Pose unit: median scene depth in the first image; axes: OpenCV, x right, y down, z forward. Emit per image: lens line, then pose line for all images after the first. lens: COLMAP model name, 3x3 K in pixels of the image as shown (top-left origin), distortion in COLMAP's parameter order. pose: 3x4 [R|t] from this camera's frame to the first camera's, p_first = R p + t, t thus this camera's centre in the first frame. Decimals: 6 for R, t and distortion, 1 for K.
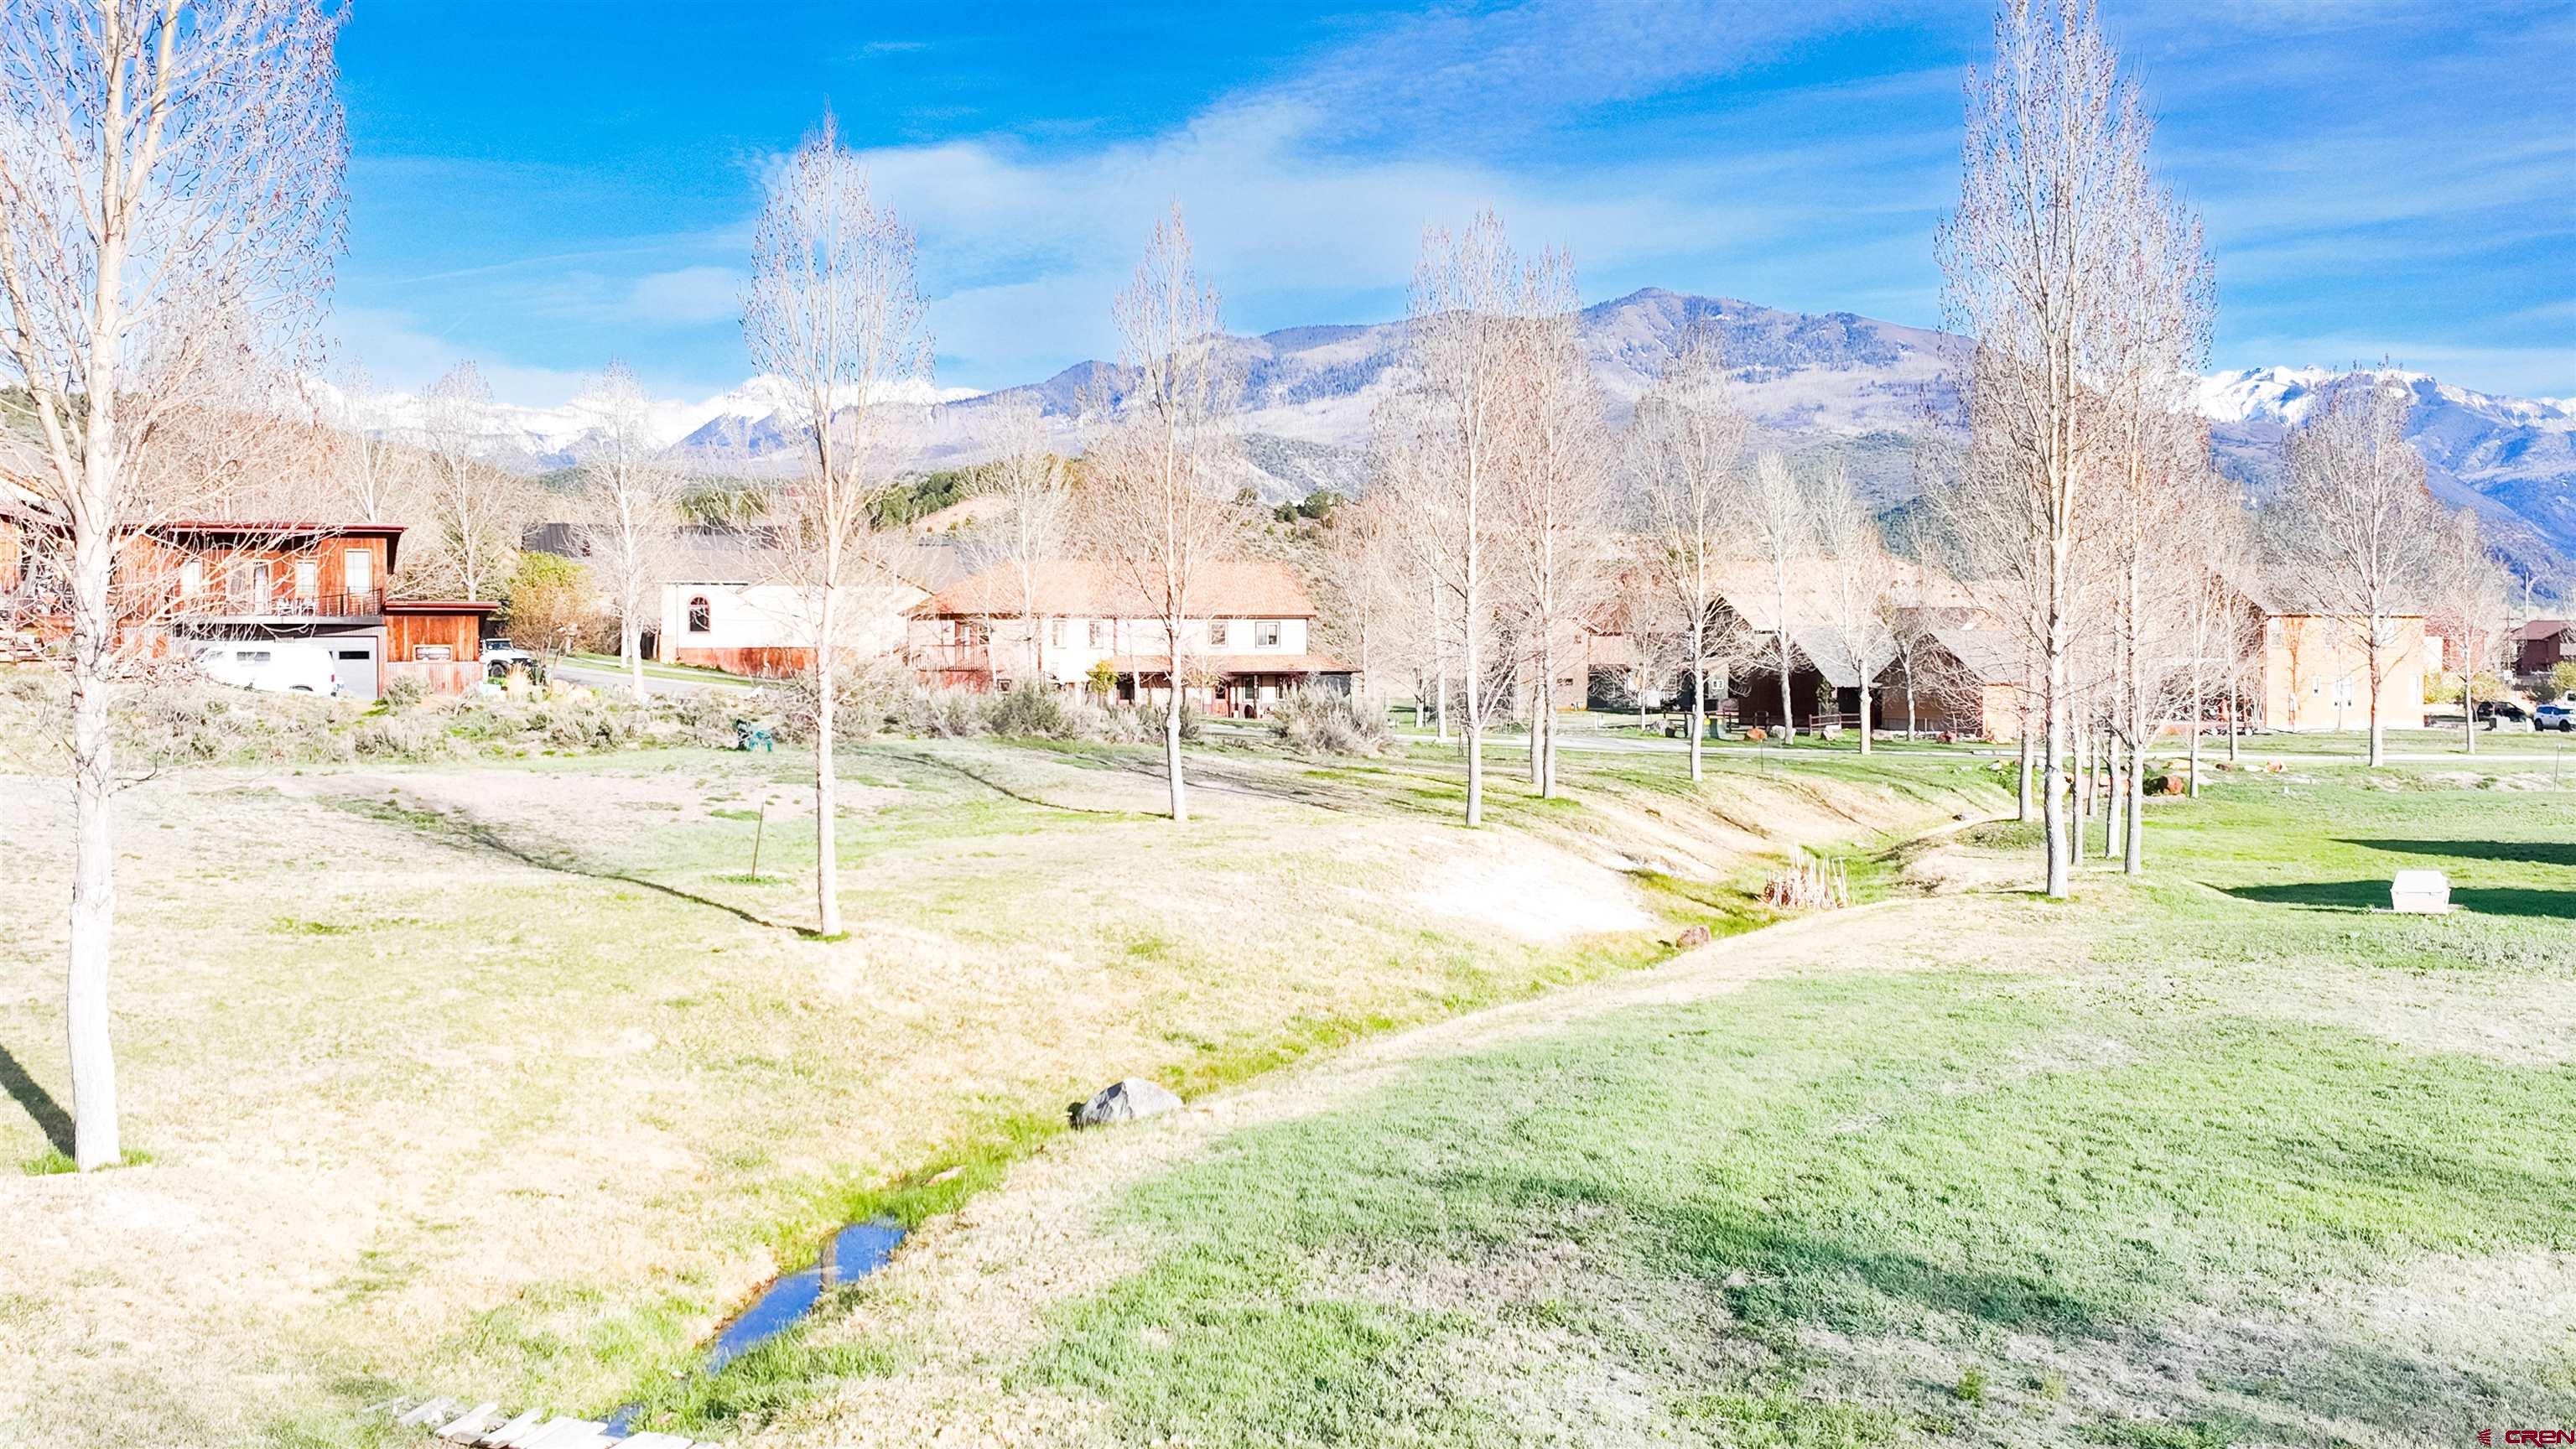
lens RADIAL K [[2839.9, 0, 1321.9], [0, 2839.9, 701.7], [0, 0, 1]] dist [0.011066, 0.000000]
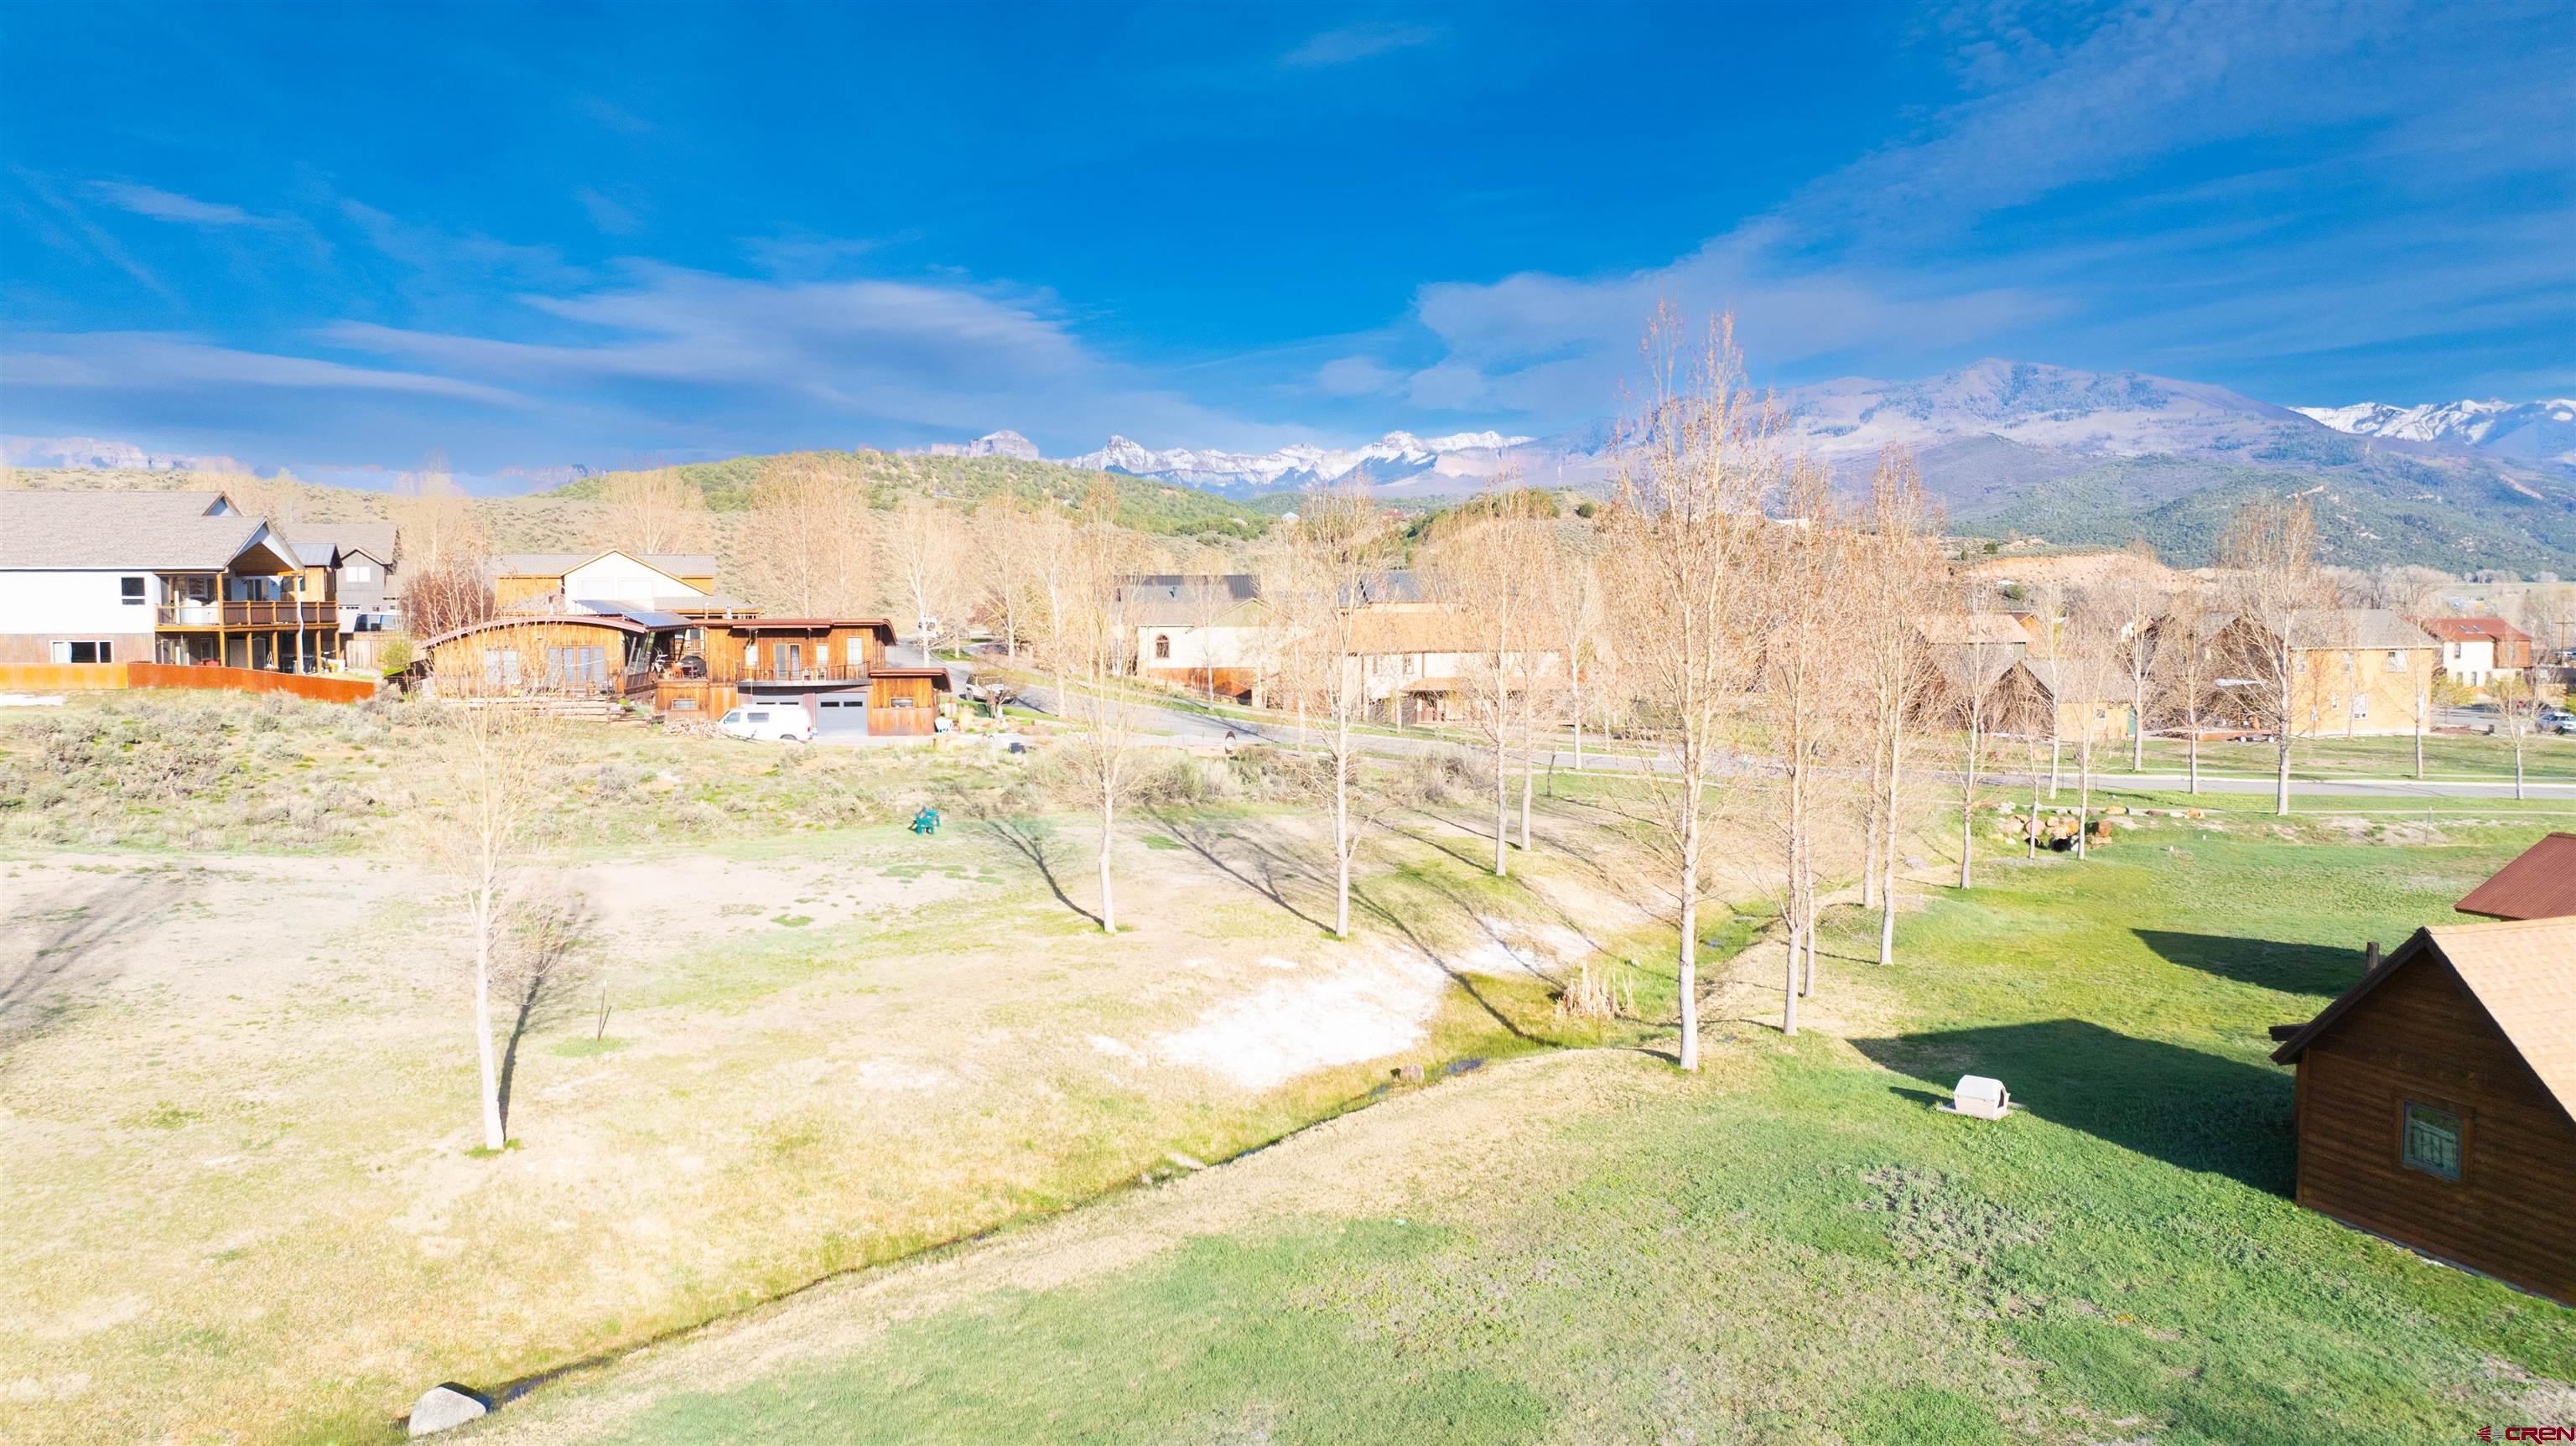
lens RADIAL K [[1808.7, 0, 1290.4], [0, 1808.7, 737.4], [0, 0, 1]] dist [-0.039999, 0.039062]
pose [[0.968291, 0.016529, -0.249279, 0.103771], [-0.002652, 0.998433, 0.055901, -0.041388], [0.249813, -0.053467, 0.966817, 0.084027]]
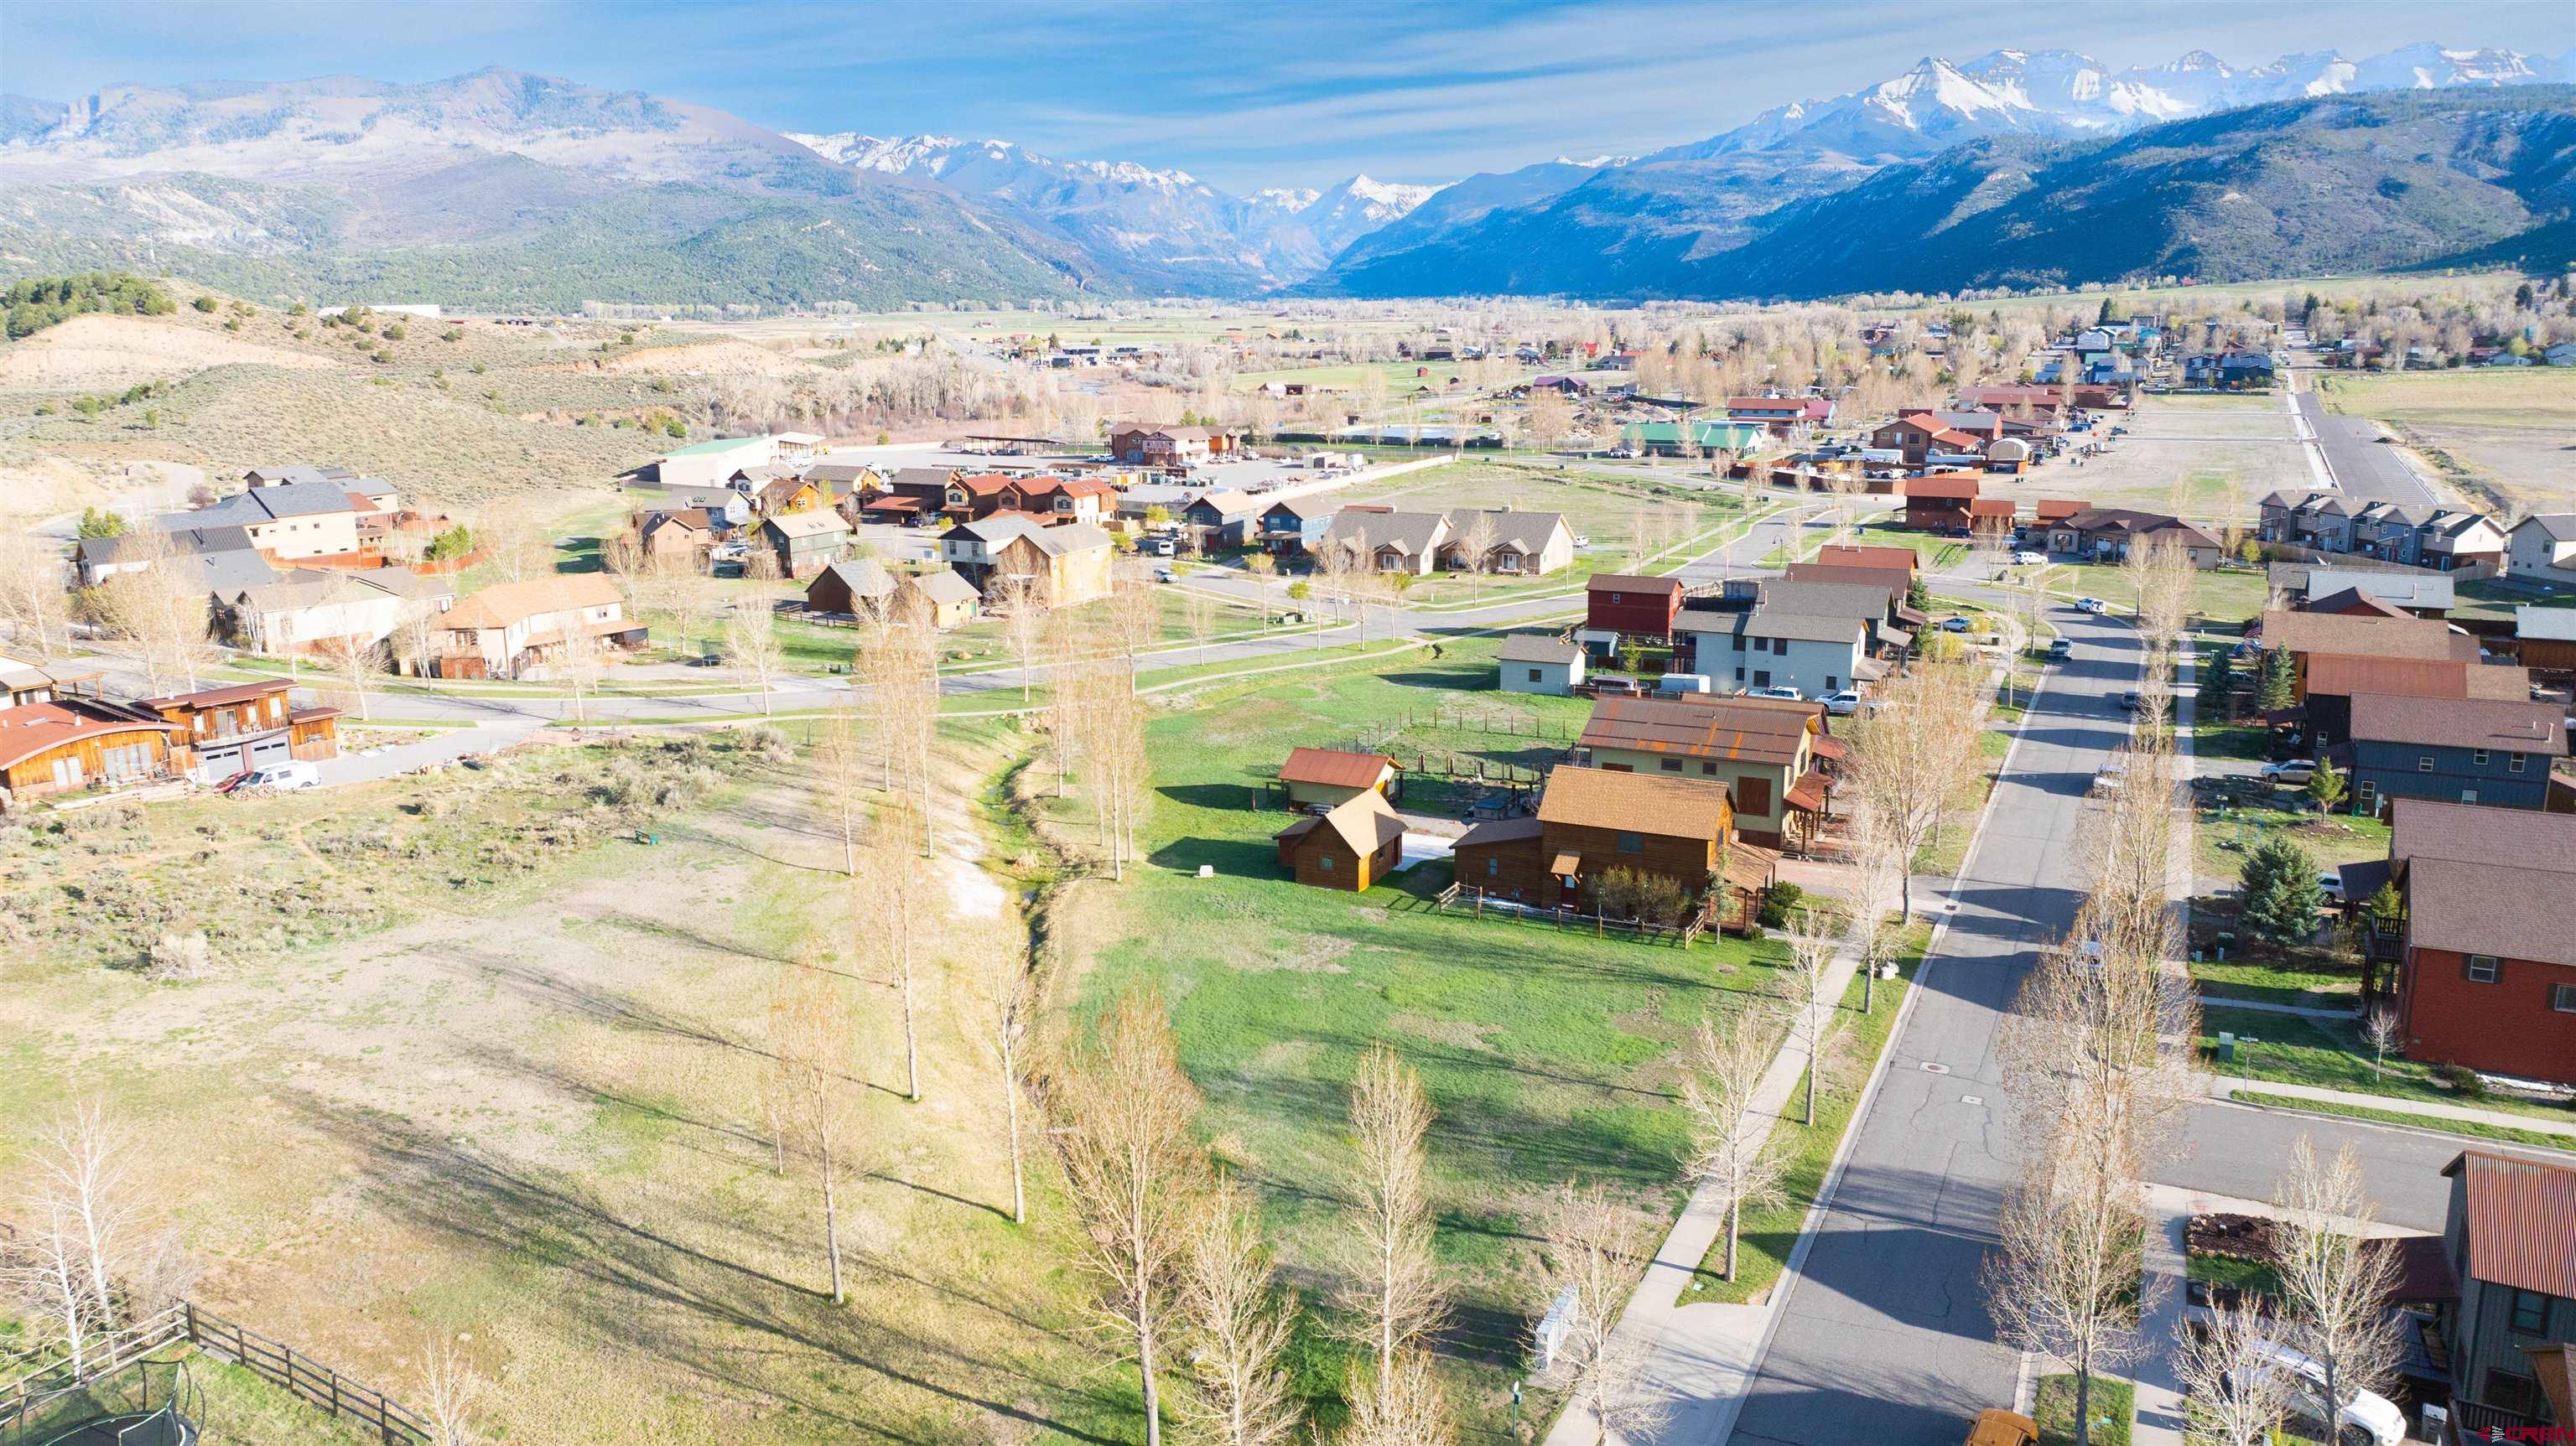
lens RADIAL K [[1808.7, 0, 1292.1], [0, 1808.7, 732.8], [0, 0, 1]] dist [-0.039999, 0.039062]
pose [[0.870031, -0.118289, 0.478597, -0.245947], [0.016631, 0.977278, 0.211309, -0.231007], [-0.492717, -0.175886, 0.852229, -0.416268]]
